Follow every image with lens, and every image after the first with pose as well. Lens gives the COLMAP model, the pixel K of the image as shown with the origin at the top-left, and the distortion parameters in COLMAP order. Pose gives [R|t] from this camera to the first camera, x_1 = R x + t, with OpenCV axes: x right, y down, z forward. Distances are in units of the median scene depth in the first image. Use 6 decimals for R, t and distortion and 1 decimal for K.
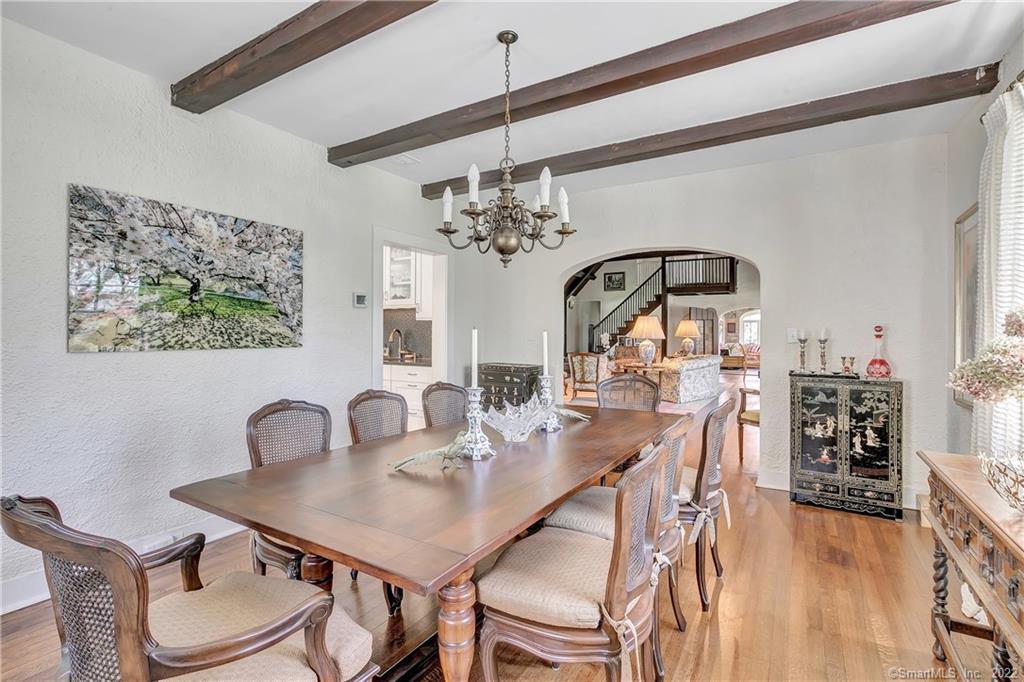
lens RADIAL K [[472.3, 0, 510.6], [0, 472.3, 338.0], [0, 0, 1]] dist [0.013094, -0.000460]
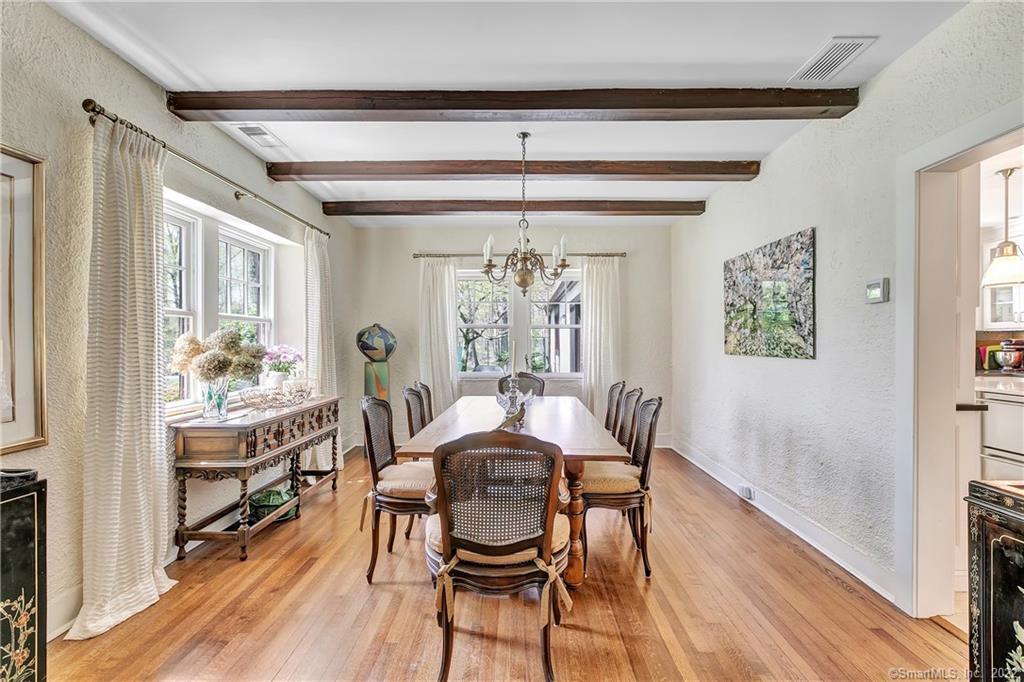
lens RADIAL K [[472.3, 0, 510.9], [0, 472.3, 340.8], [0, 0, 1]] dist [0.013094, -0.000460]
pose [[-0.858898, -0.011369, -0.512020, 0.510025], [-0.015265, 0.999878, 0.003404, -0.010161], [0.511919, 0.010740, -0.858967, 1.548193]]
